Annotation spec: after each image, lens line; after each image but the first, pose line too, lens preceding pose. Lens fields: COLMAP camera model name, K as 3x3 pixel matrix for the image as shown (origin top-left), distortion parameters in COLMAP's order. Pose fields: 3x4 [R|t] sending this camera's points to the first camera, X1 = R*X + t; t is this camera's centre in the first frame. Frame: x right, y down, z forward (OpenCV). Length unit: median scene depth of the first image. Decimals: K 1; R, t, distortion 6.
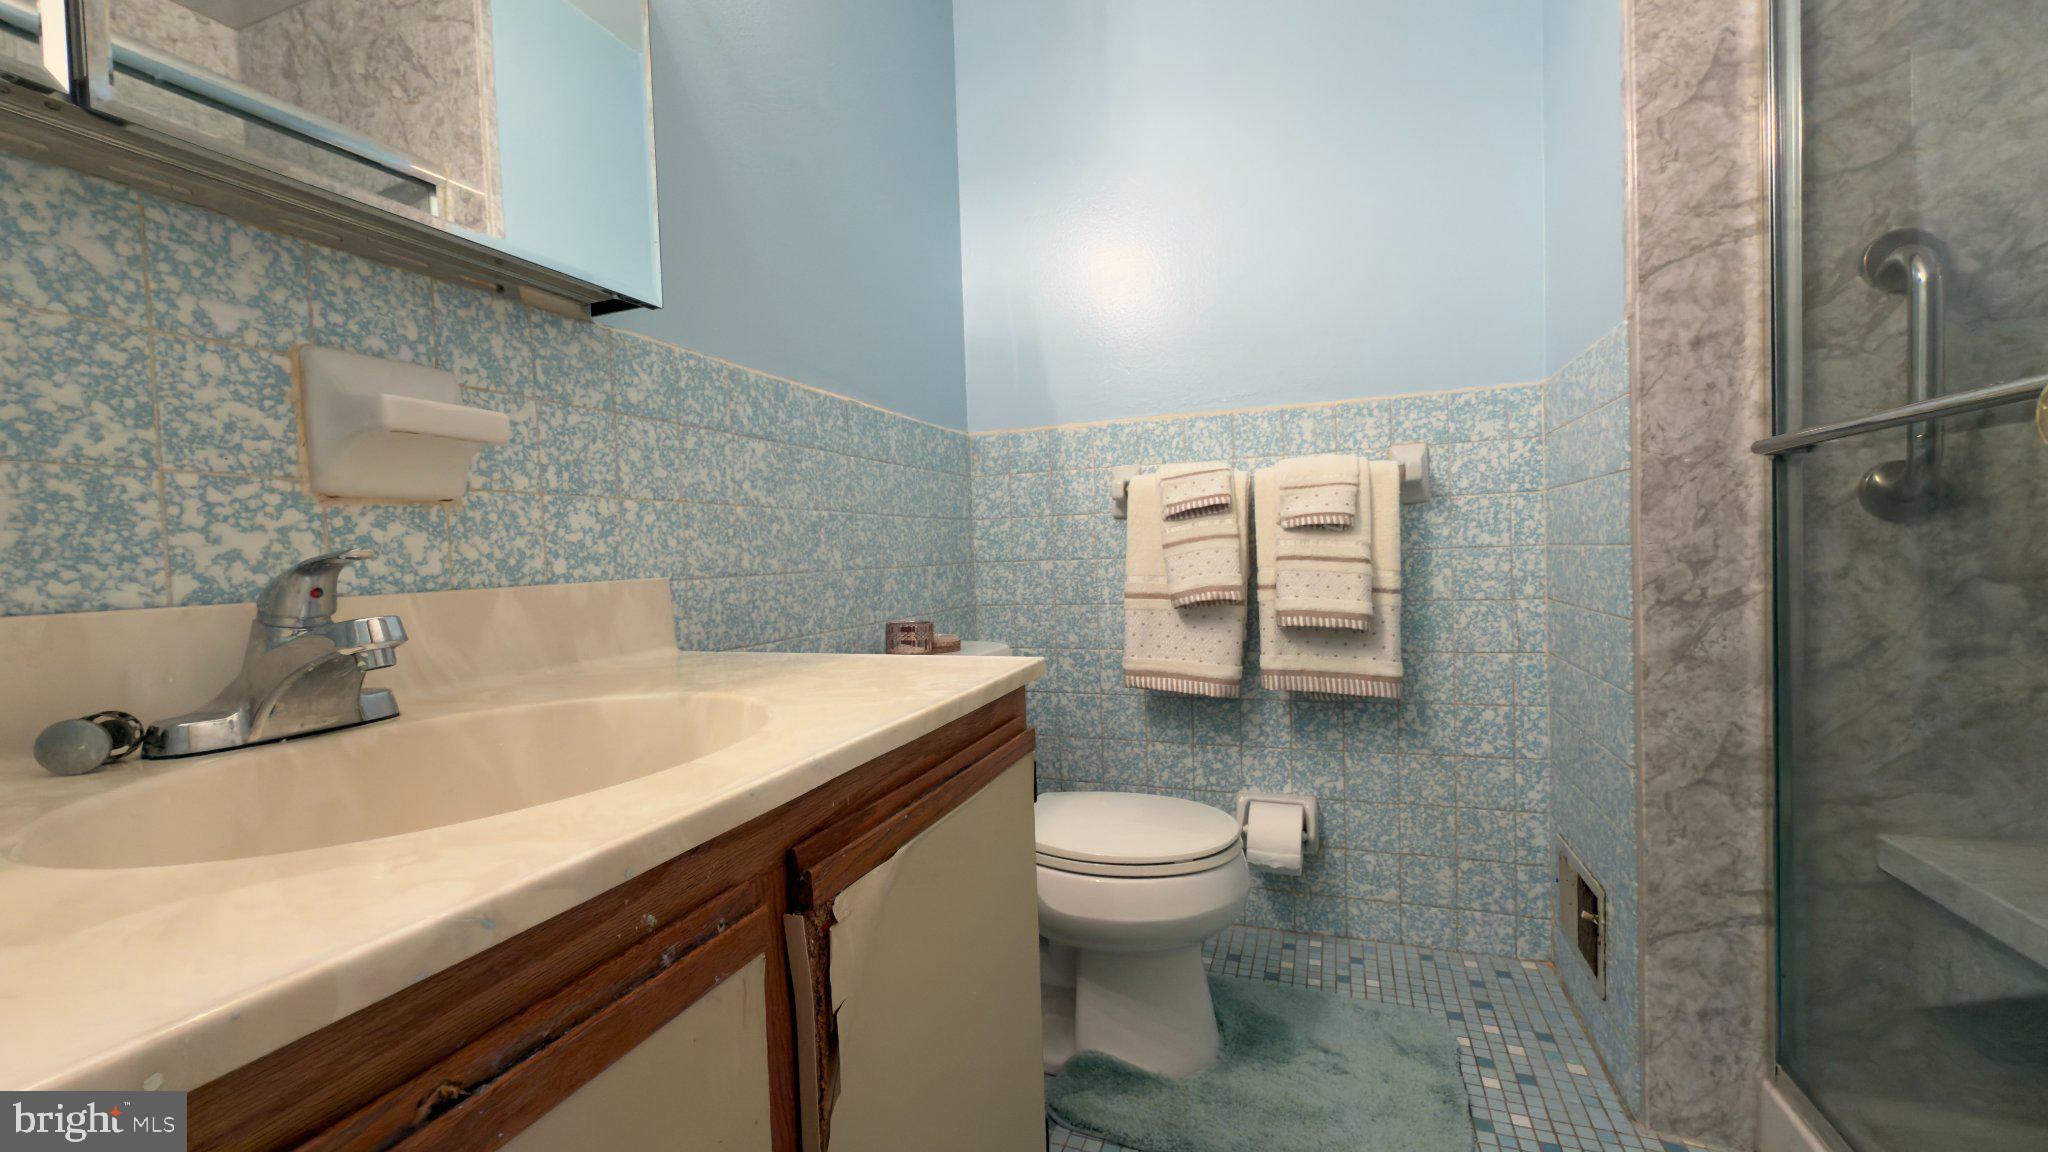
lens RADIAL K [[815.9, 0, 1025.0], [0, 815.9, 577.5], [0, 0, 1]] dist [-0.000659, -0.000091]
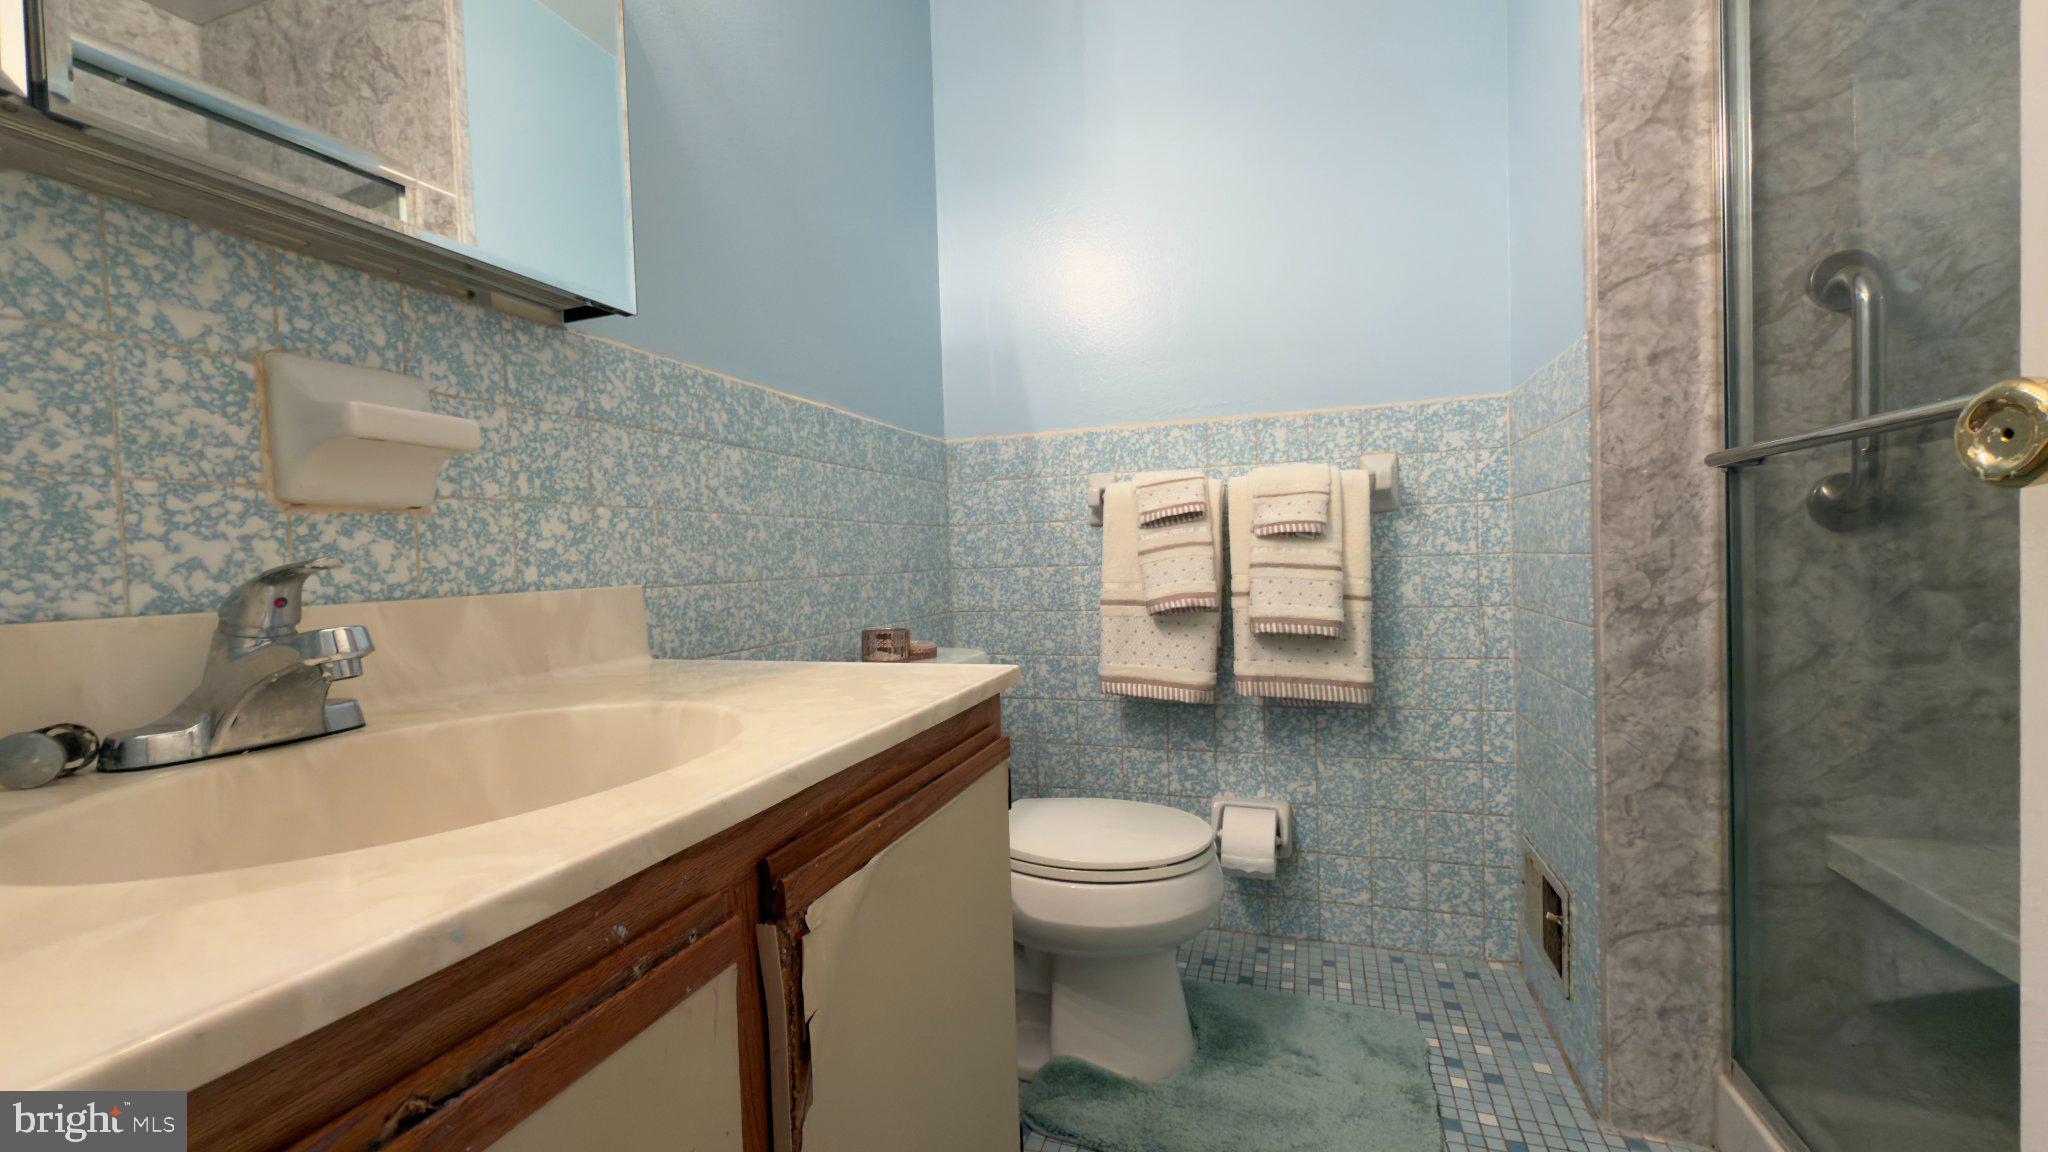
lens RADIAL K [[815.9, 0, 1025.2], [0, 815.9, 577.7], [0, 0, 1]] dist [-0.000659, -0.000091]
pose [[0.999637, 0.001039, 0.026934, 0.002917], [-0.000872, 0.999980, -0.006201, -0.002767], [-0.026940, 0.006175, 0.999618, -0.005456]]
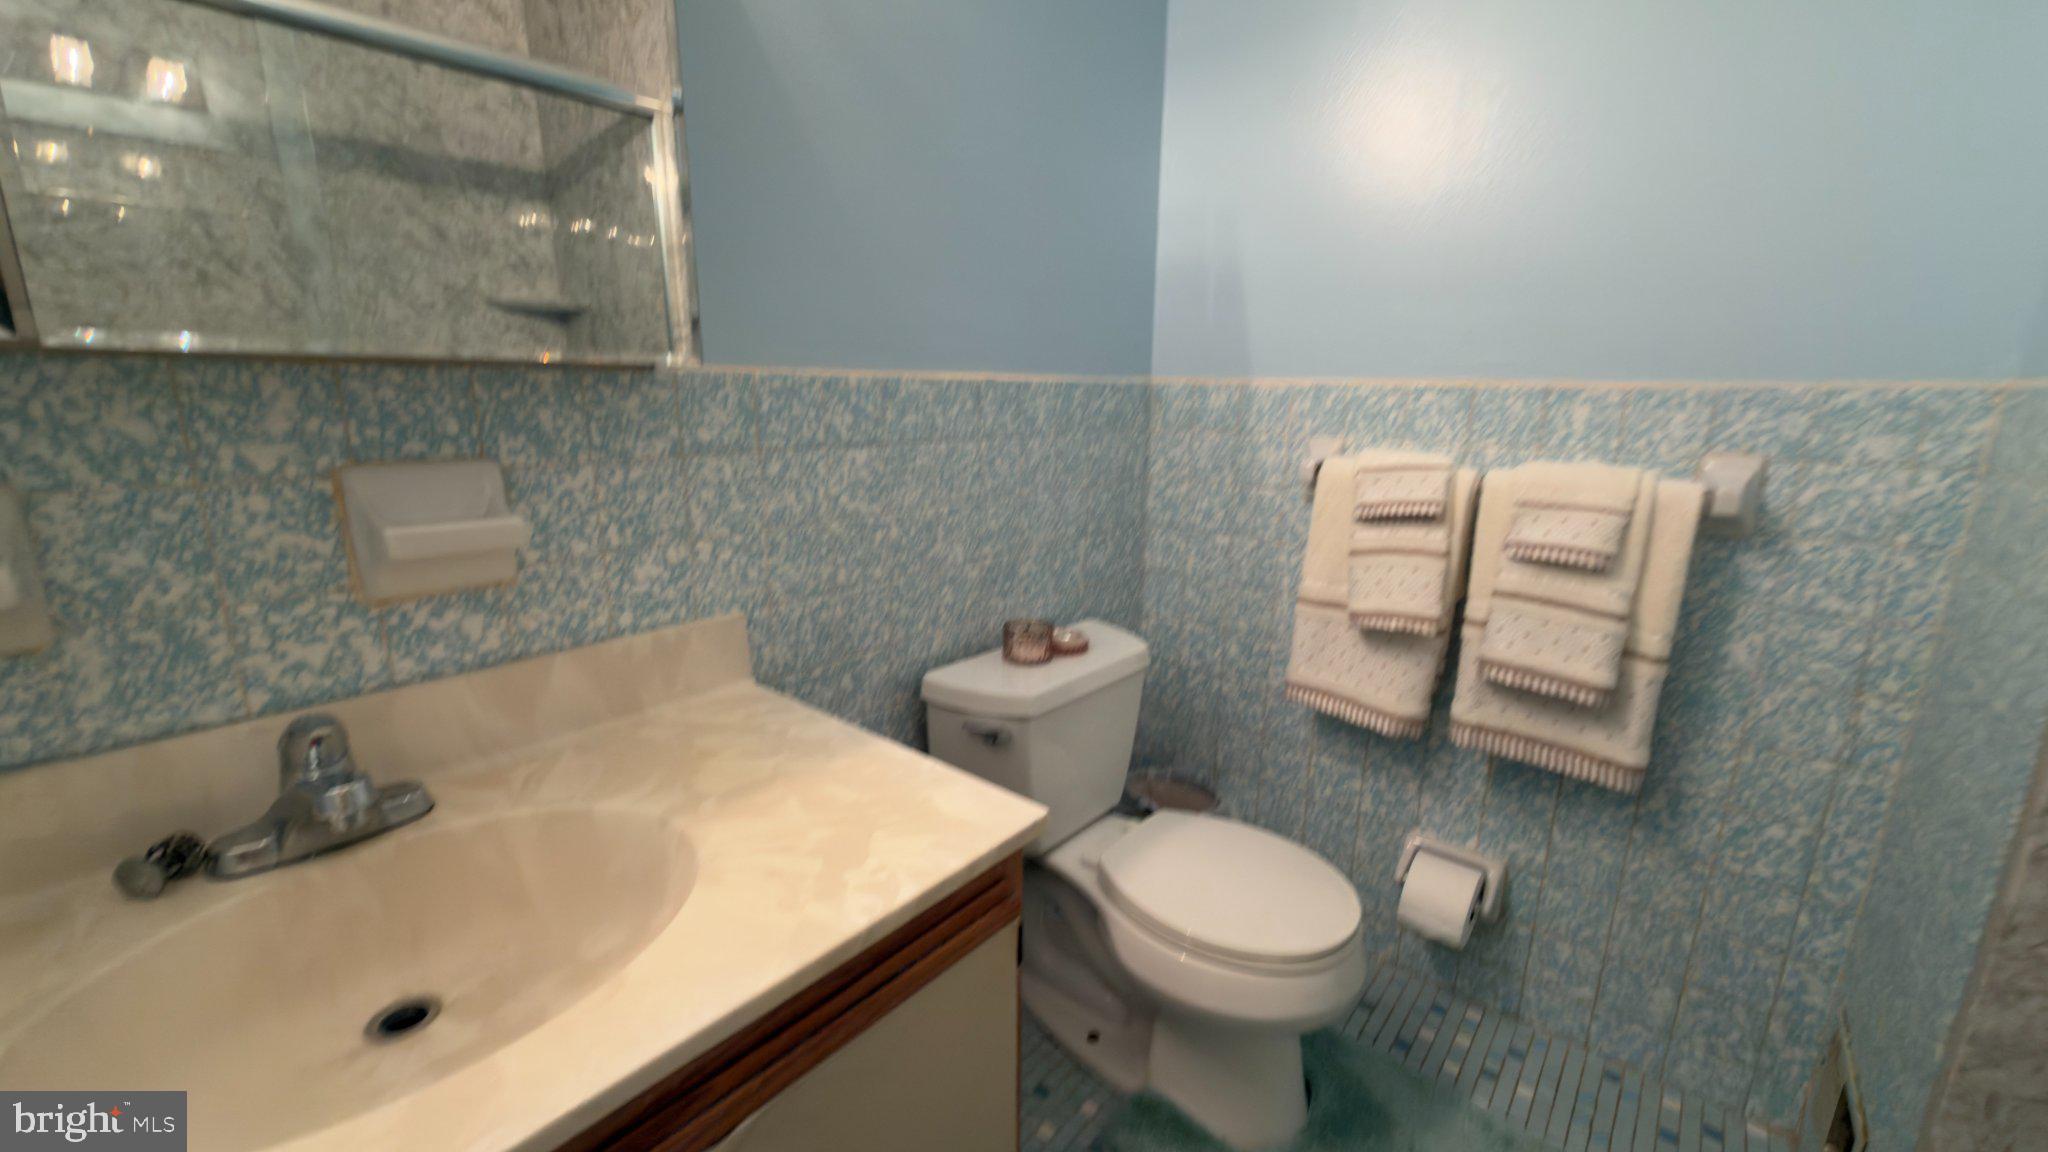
lens RADIAL K [[815.9, 0, 1021.3], [0, 815.9, 579.9], [0, 0, 1]] dist [-0.000659, -0.000091]
pose [[0.939179, 0.124701, -0.319989, 0.171943], [-0.057104, 0.975481, 0.212546, -0.230566], [0.338648, -0.181346, 0.923272, 0.158764]]
